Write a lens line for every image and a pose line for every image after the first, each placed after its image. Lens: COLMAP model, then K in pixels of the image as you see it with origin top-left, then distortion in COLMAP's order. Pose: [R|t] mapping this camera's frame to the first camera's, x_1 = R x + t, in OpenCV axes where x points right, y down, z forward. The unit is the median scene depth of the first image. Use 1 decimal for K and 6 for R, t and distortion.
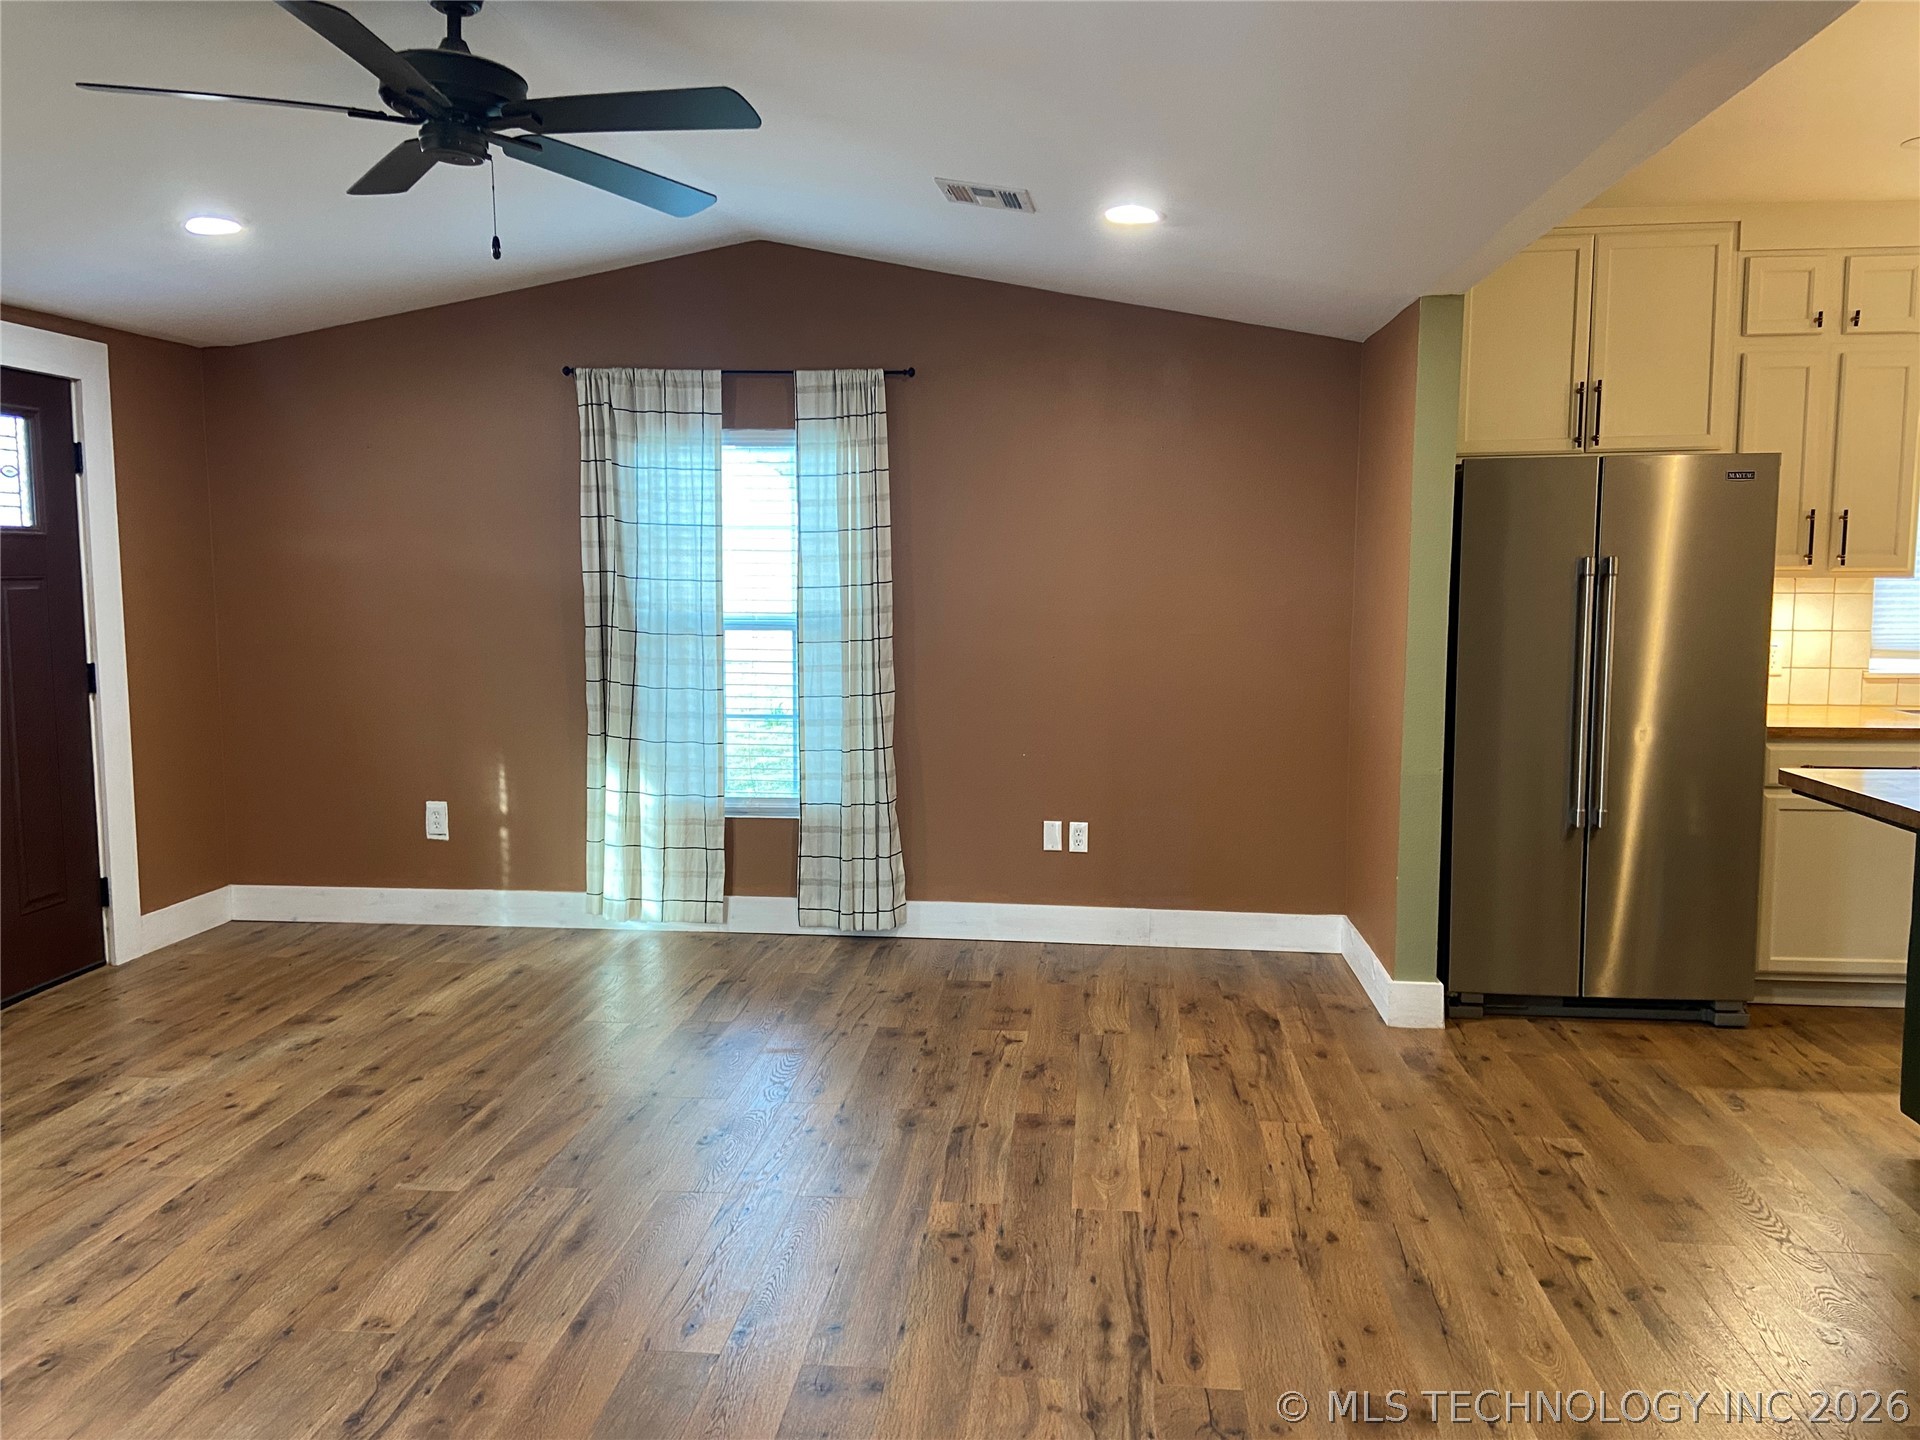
lens RADIAL K [[1431.6, 0, 964.2], [0, 1431.6, 709.4], [0, 0, 1]] dist [0.124384, -0.160045]
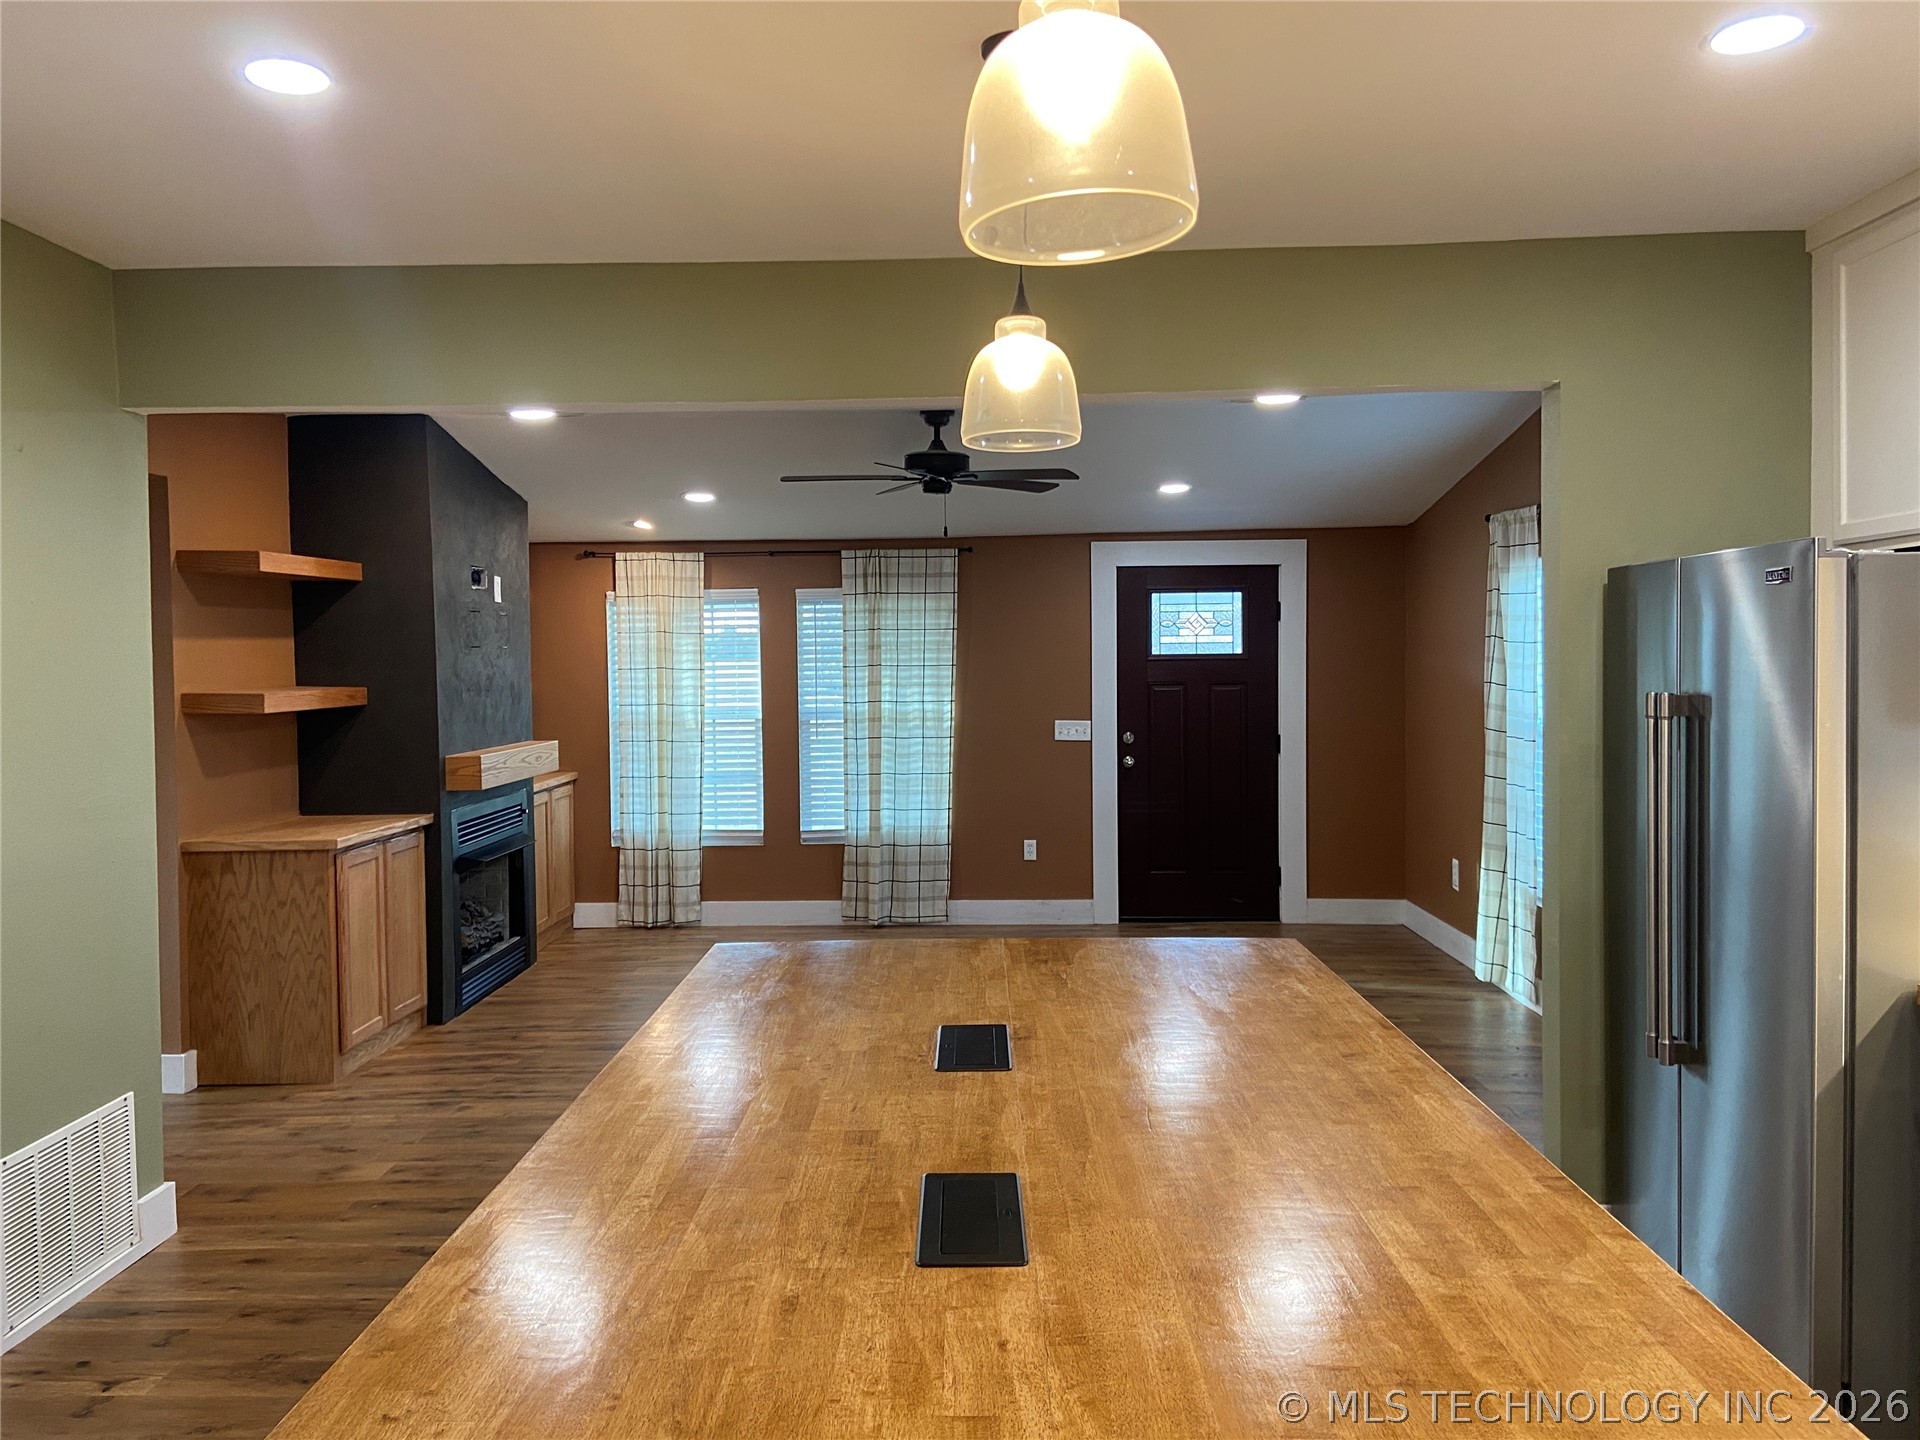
lens RADIAL K [[1431.2, 0, 936.2], [0, 1431.2, 705.5], [0, 0, 1]] dist [0.124080, -0.158010]
pose [[0.054359, 0.034855, -0.997913, 1.302974], [-0.089658, 0.995524, 0.029888, -0.102178], [0.994488, 0.087846, 0.057240, 0.683995]]
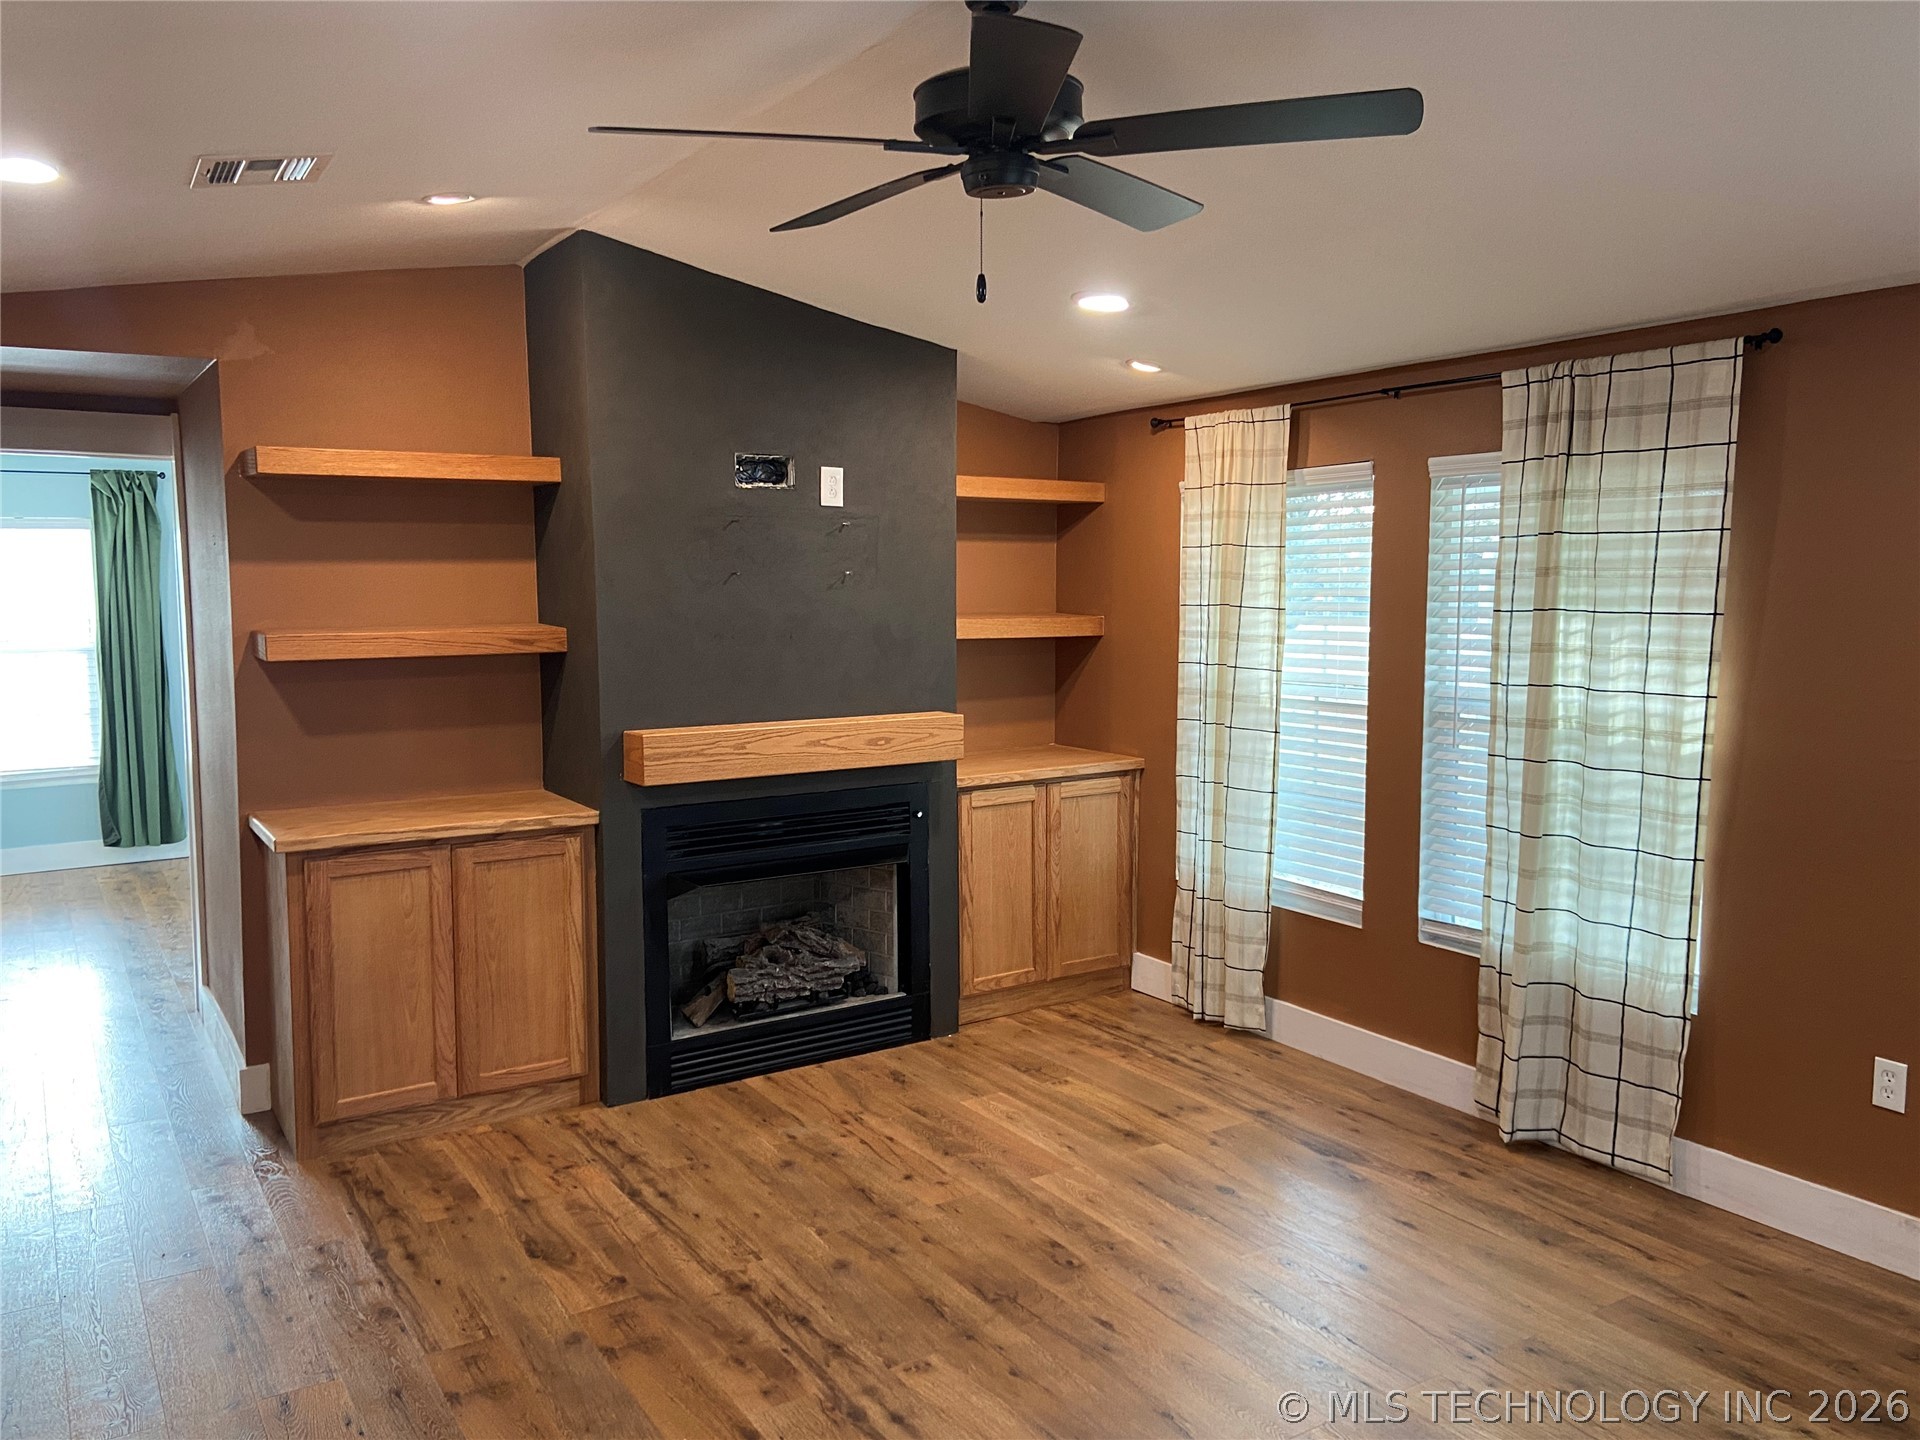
lens RADIAL K [[1431.6, 0, 964.2], [0, 1431.6, 709.4], [0, 0, 1]] dist [0.124384, -0.160045]
pose [[-0.790516, 0.061887, -0.609307, 0.139998], [-0.057227, 0.983065, 0.174095, -0.175595], [0.609762, 0.172493, -0.773586, 1.262563]]
